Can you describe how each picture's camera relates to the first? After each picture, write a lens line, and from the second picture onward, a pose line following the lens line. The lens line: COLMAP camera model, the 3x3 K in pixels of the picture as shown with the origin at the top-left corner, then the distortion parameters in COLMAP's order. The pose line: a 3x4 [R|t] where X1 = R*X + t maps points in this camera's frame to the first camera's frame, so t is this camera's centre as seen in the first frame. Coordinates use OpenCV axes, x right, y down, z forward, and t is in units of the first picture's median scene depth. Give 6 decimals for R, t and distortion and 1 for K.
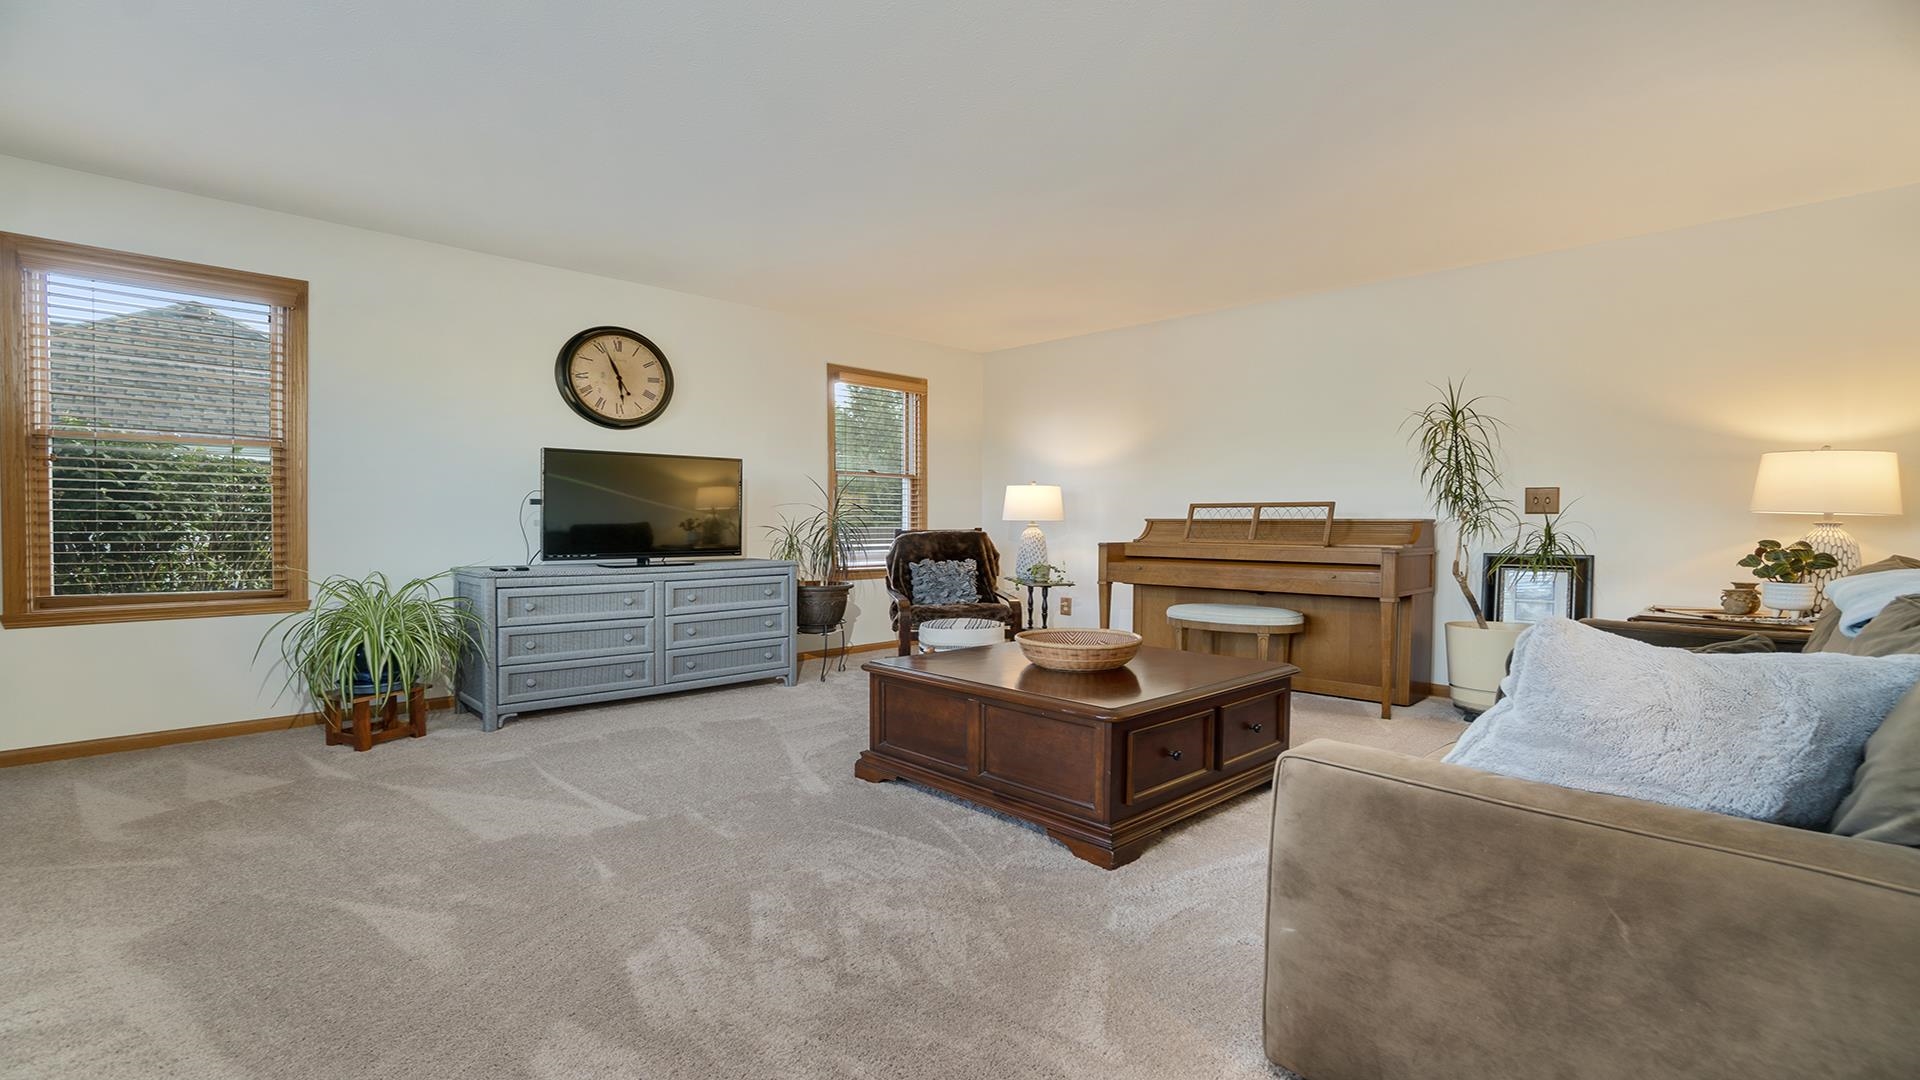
lens RADIAL K [[856.5, 0, 948.3], [0, 856.5, 552.6], [0, 0, 1]] dist [-0.037081, 0.004521]
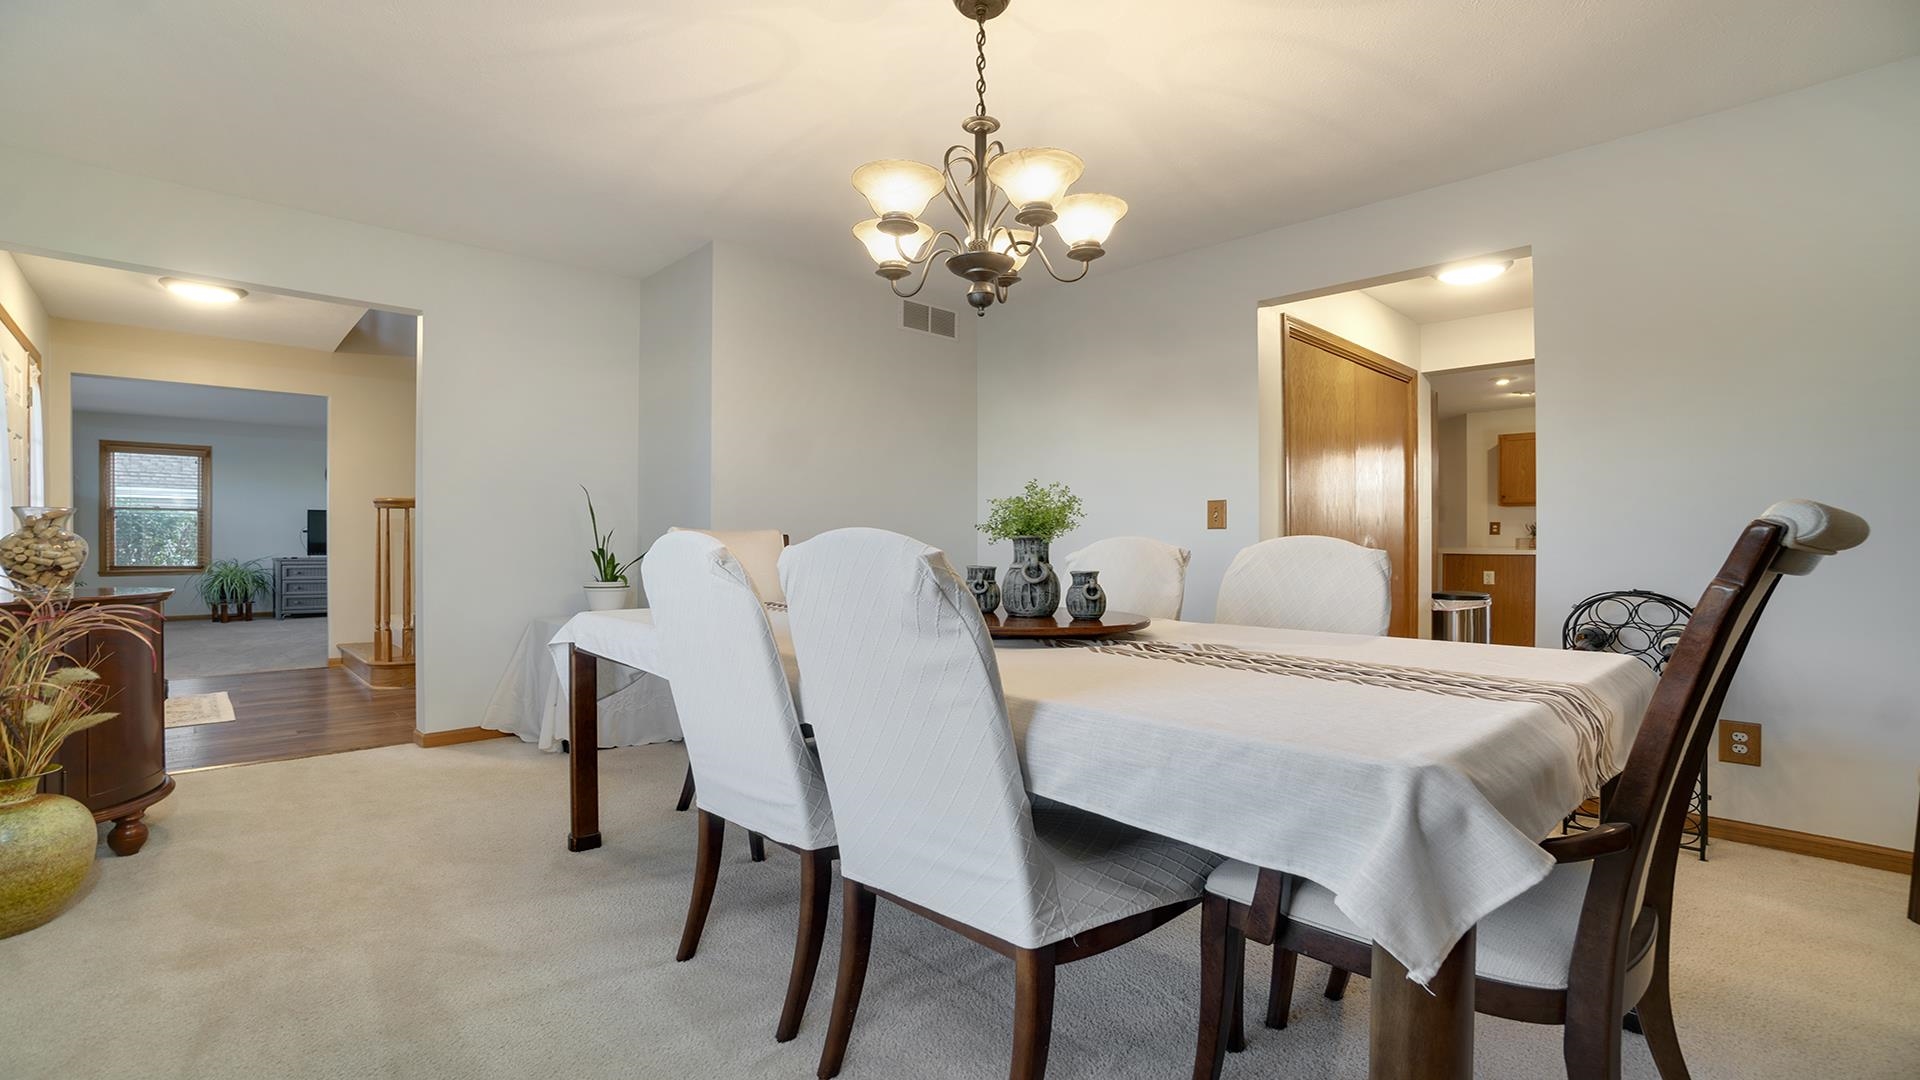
lens RADIAL K [[856.5, 0, 955.1], [0, 856.5, 552.8], [0, 0, 1]] dist [-0.037081, 0.004521]
pose [[0.999278, 0.003889, -0.037806, 1.484512], [-0.004498, 0.999861, -0.016044, 0.032665], [0.037738, 0.016202, 0.999156, -1.351286]]
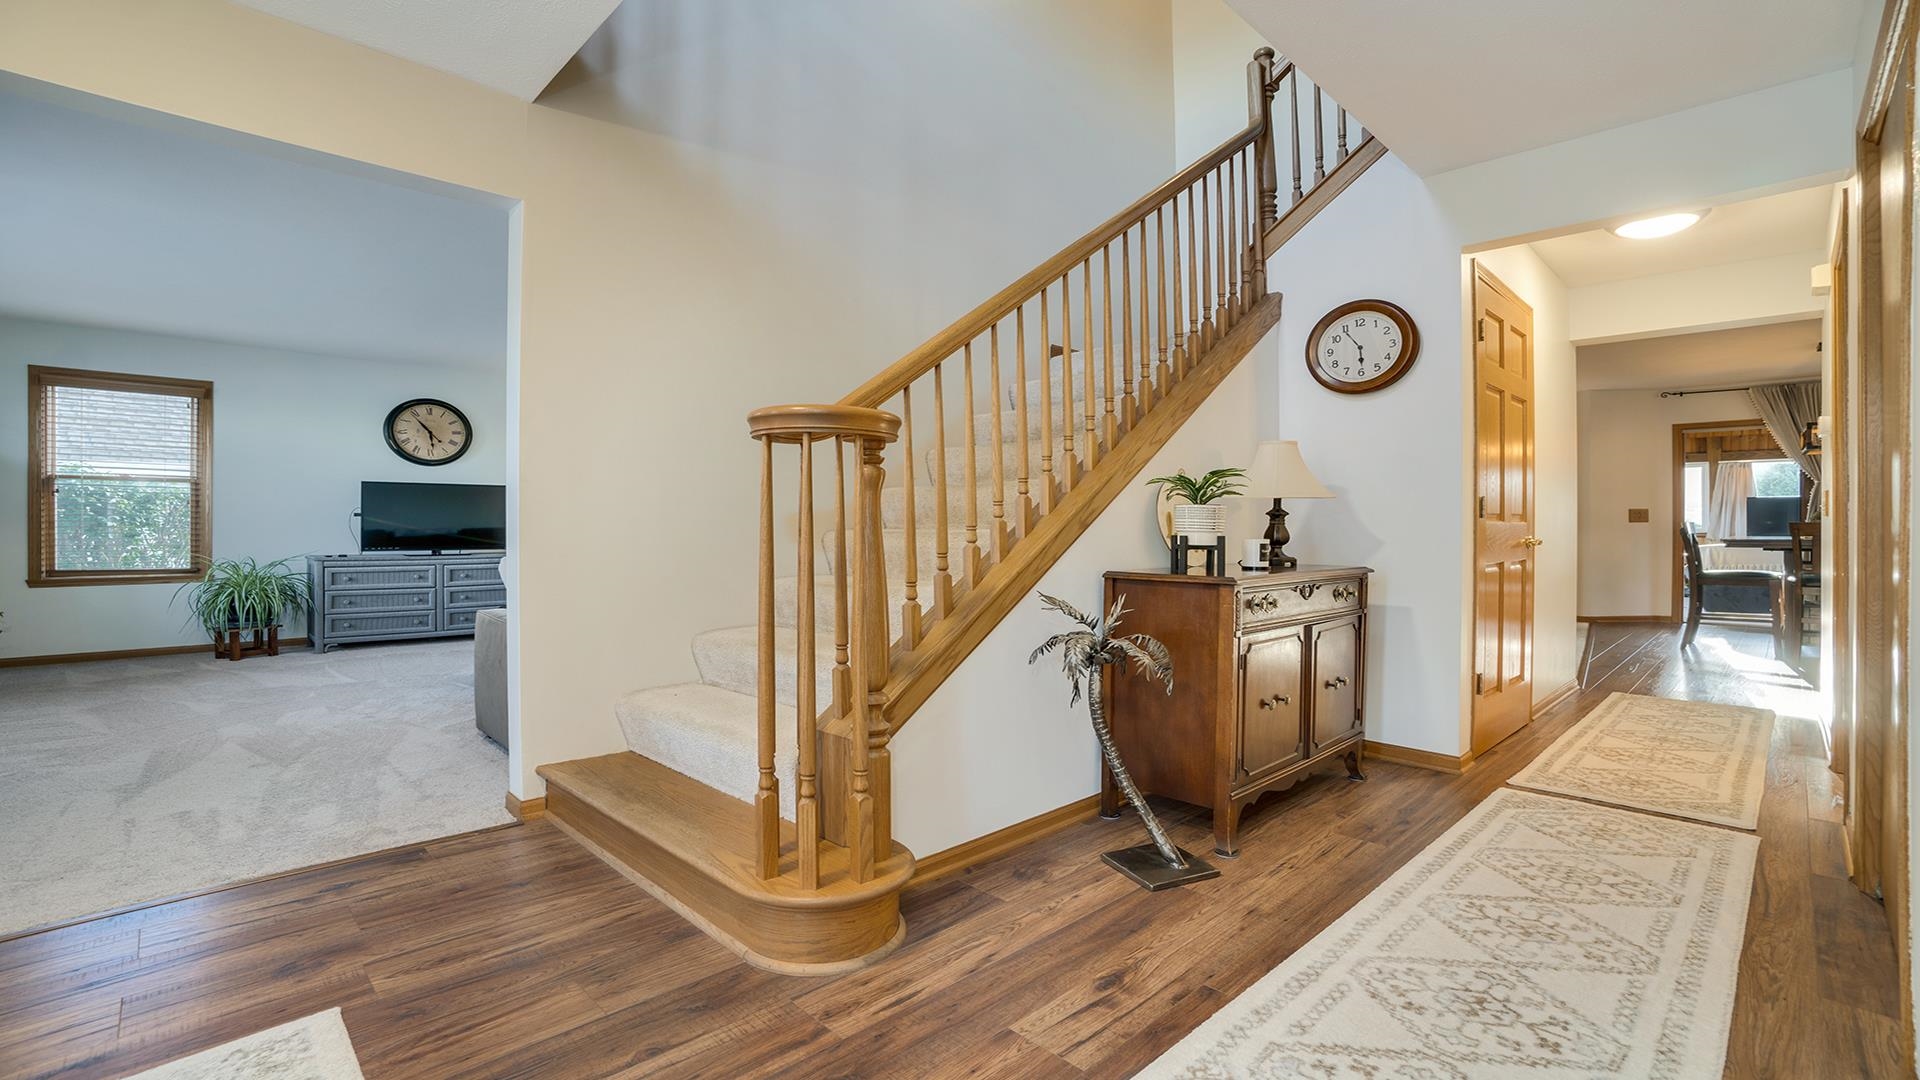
lens RADIAL K [[856.5, 0, 971.9], [0, 856.5, 541.8], [0, 0, 1]] dist [-0.037081, 0.004521]
pose [[0.999940, 0.003018, -0.010517, 0.688501], [-0.003138, 0.999930, -0.011409, 0.005657], [0.010482, 0.011441, 0.999880, -0.572720]]
